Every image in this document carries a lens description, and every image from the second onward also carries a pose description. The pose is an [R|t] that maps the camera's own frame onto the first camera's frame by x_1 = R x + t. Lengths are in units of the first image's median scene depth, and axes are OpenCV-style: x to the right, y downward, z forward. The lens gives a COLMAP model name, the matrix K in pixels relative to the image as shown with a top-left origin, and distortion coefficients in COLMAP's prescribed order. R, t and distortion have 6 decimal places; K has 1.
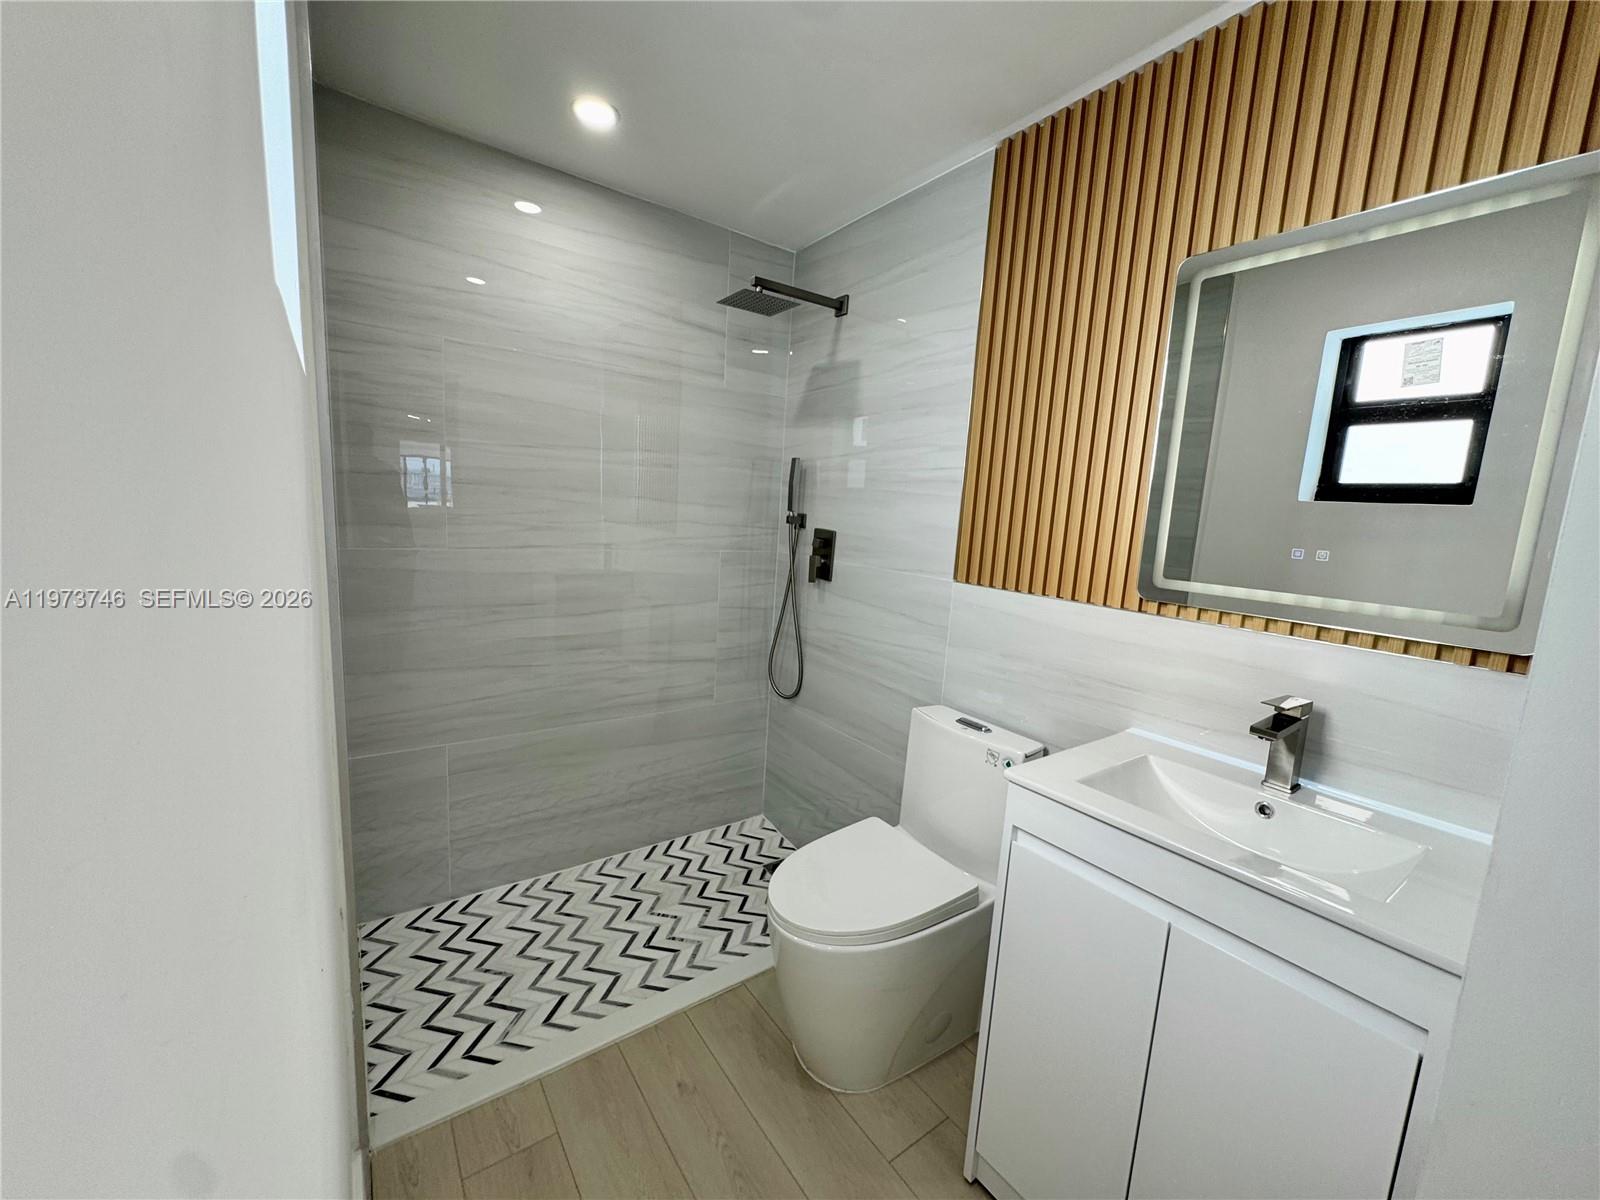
lens RADIAL K [[639.9, 0, 799.3], [0, 639.9, 598.4], [0, 0, 1]] dist [-0.004410, 0.000295]
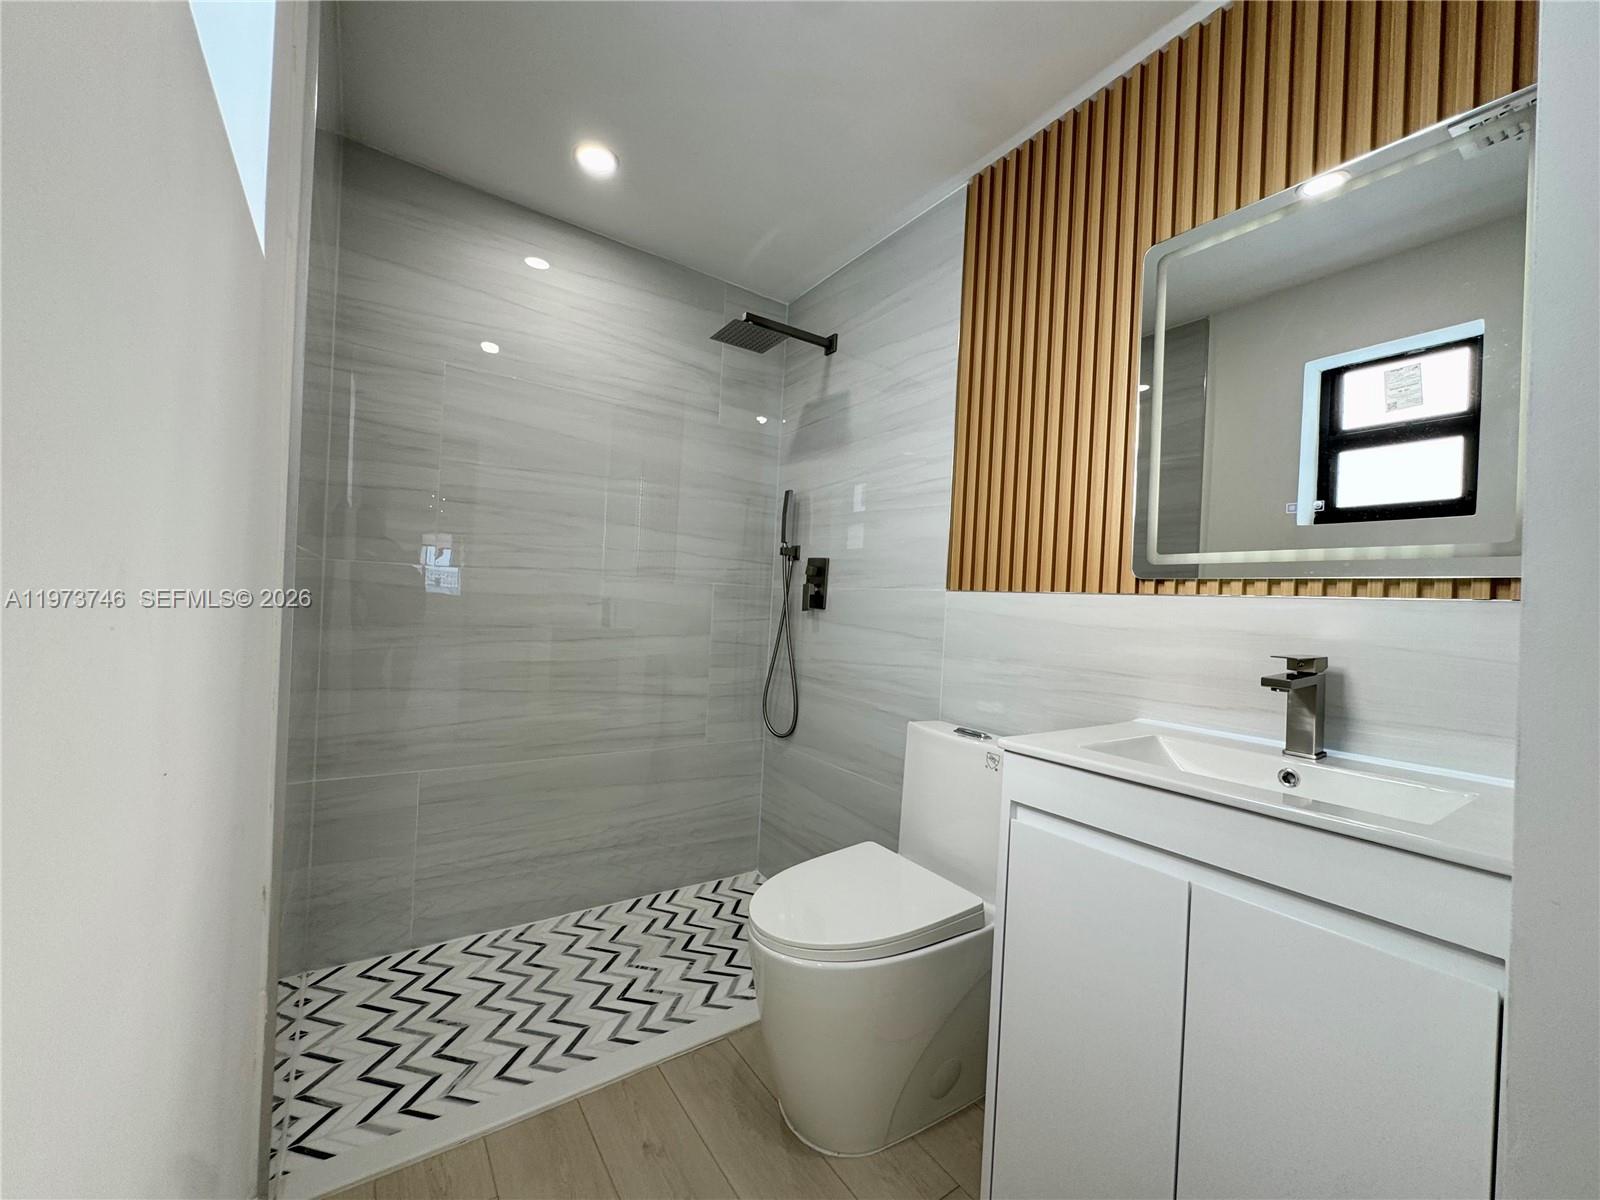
lens RADIAL K [[639.9, 0, 799.3], [0, 639.9, 598.4], [0, 0, 1]] dist [-0.004410, 0.000295]
pose [[0.999837, -0.009667, -0.015278, 0.030985], [0.007282, 0.988797, -0.149091, 0.125505], [0.016548, 0.148955, 0.988705, 0.033911]]
